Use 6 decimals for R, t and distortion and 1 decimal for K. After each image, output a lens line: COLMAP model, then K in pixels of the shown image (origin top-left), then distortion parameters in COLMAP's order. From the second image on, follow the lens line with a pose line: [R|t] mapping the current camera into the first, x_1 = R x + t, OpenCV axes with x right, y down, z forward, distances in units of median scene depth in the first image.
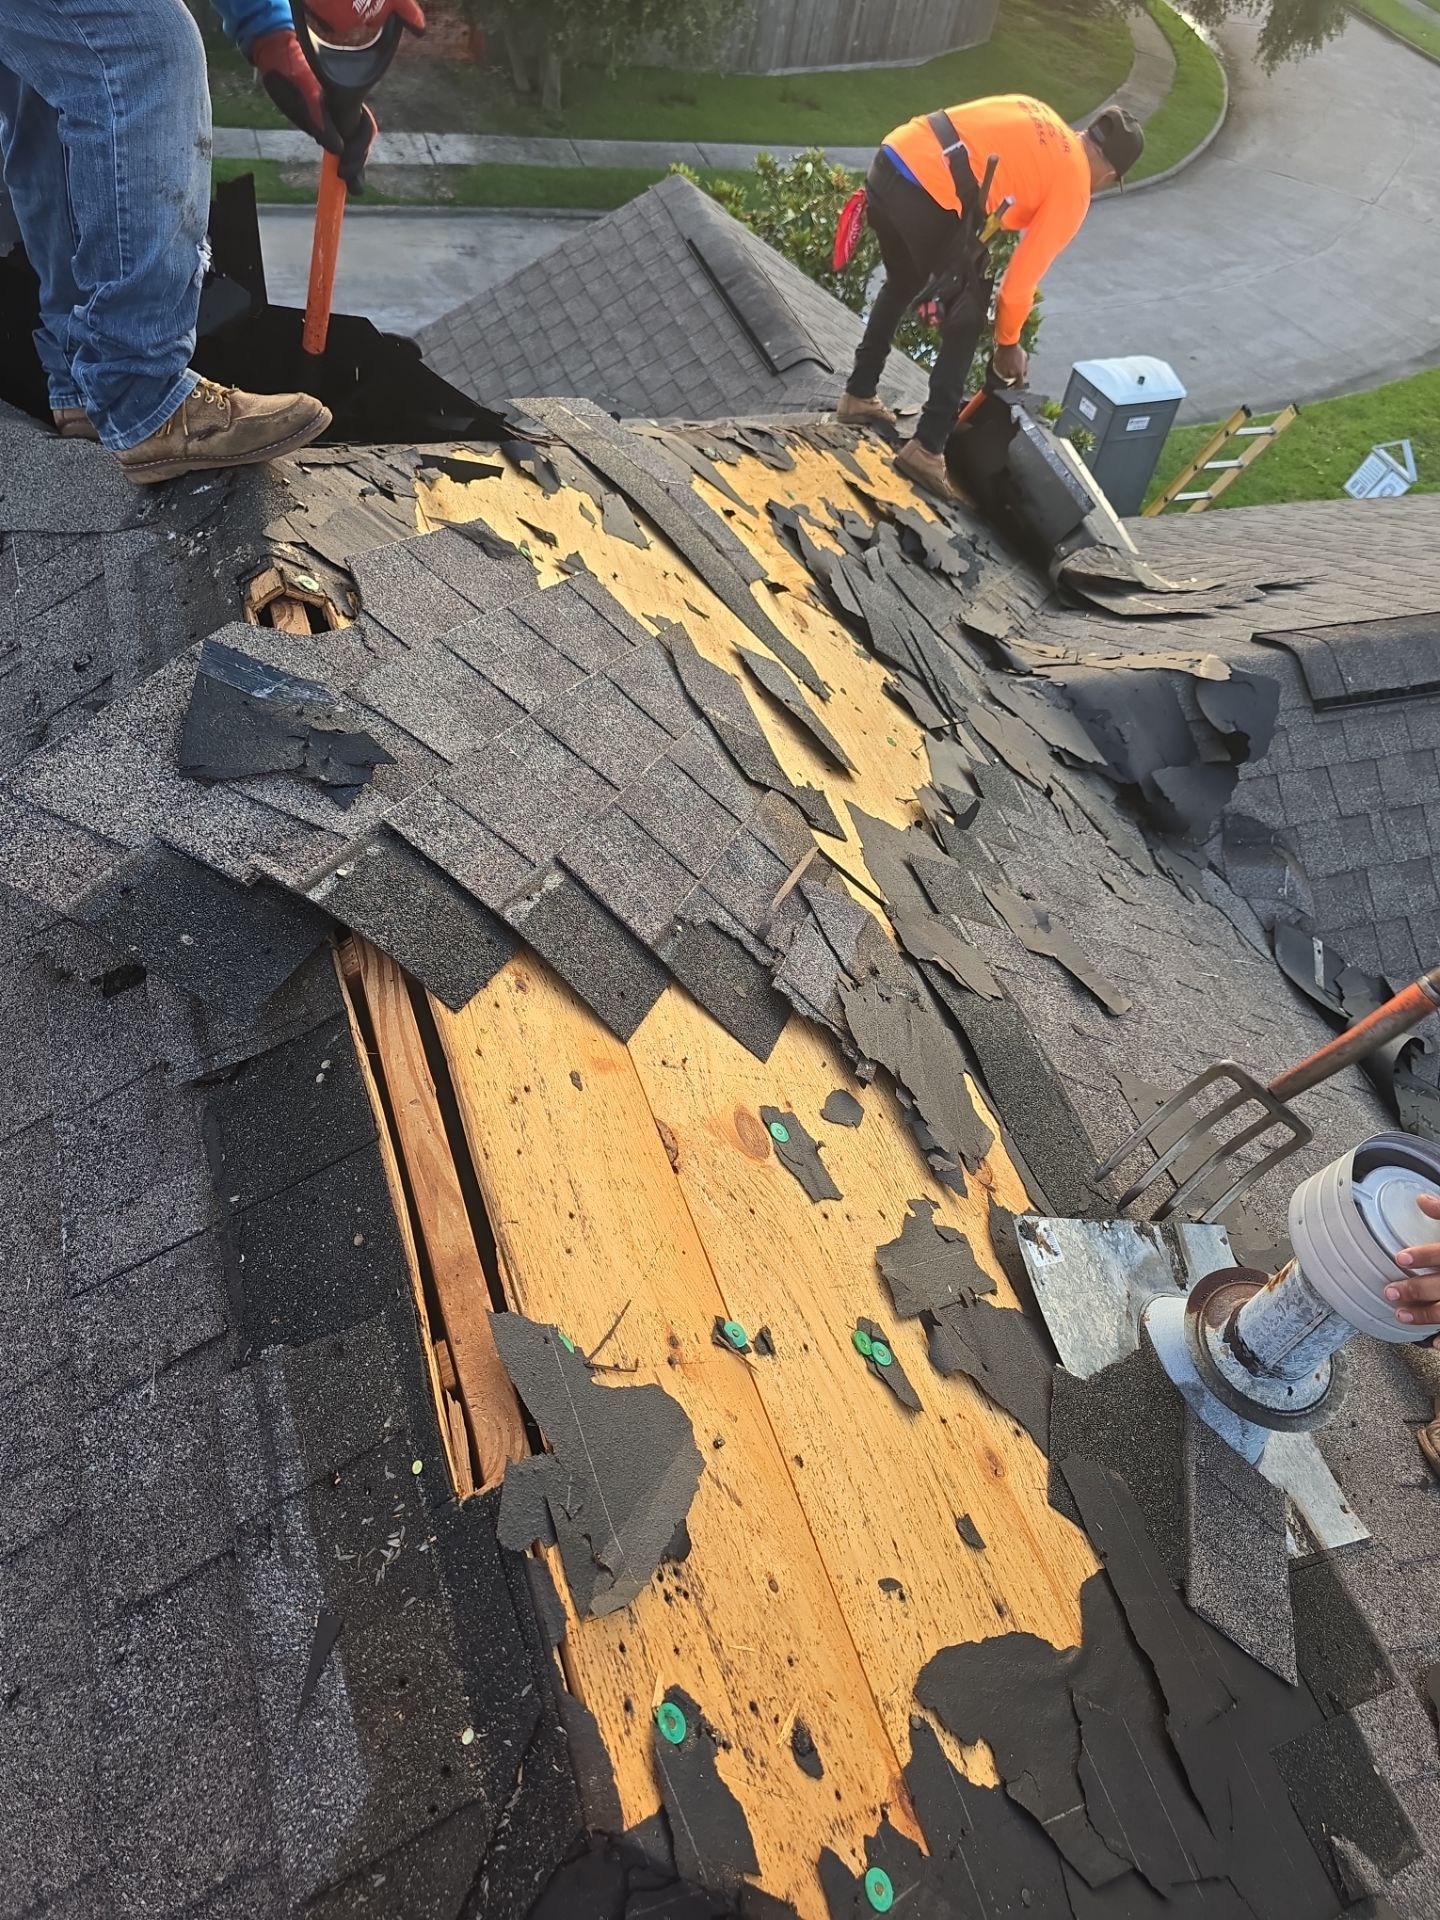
lens RADIAL K [[1294.0, 0, 722.3], [0, 1294.0, 965.7], [0, 0, 1]] dist [0.059807, -0.050616]
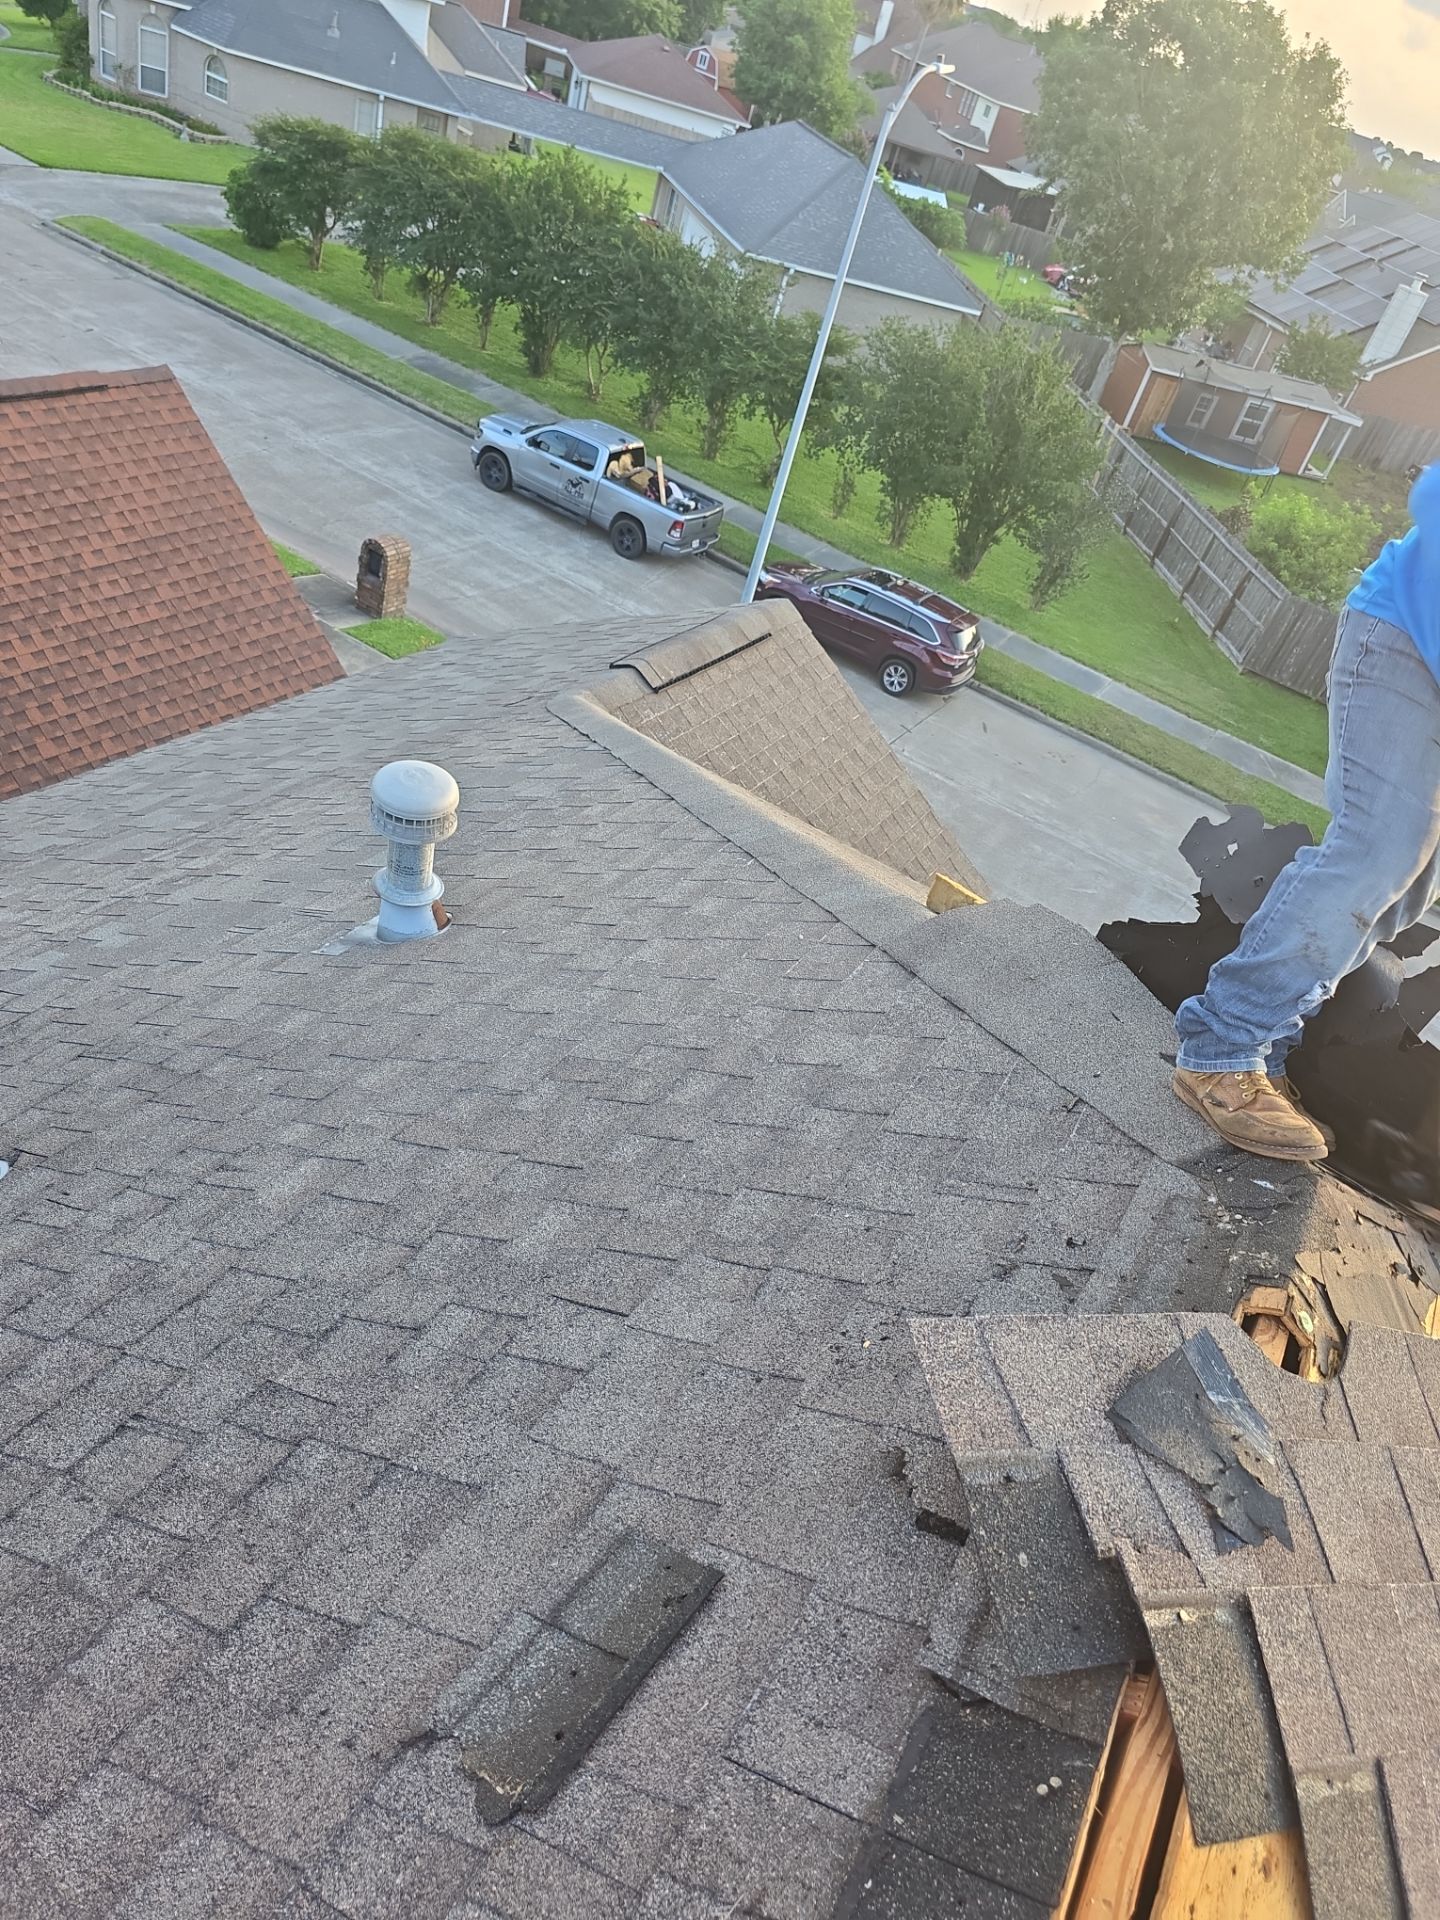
lens RADIAL K [[1294.0, 0, 722.3], [0, 1294.0, 965.7], [0, 0, 1]] dist [0.059807, -0.050616]
pose [[0.637090, 0.492370, -0.593033, -0.108807], [-0.684656, 0.714907, -0.141964, -0.027860], [0.354065, 0.496467, 0.792564, -0.083217]]
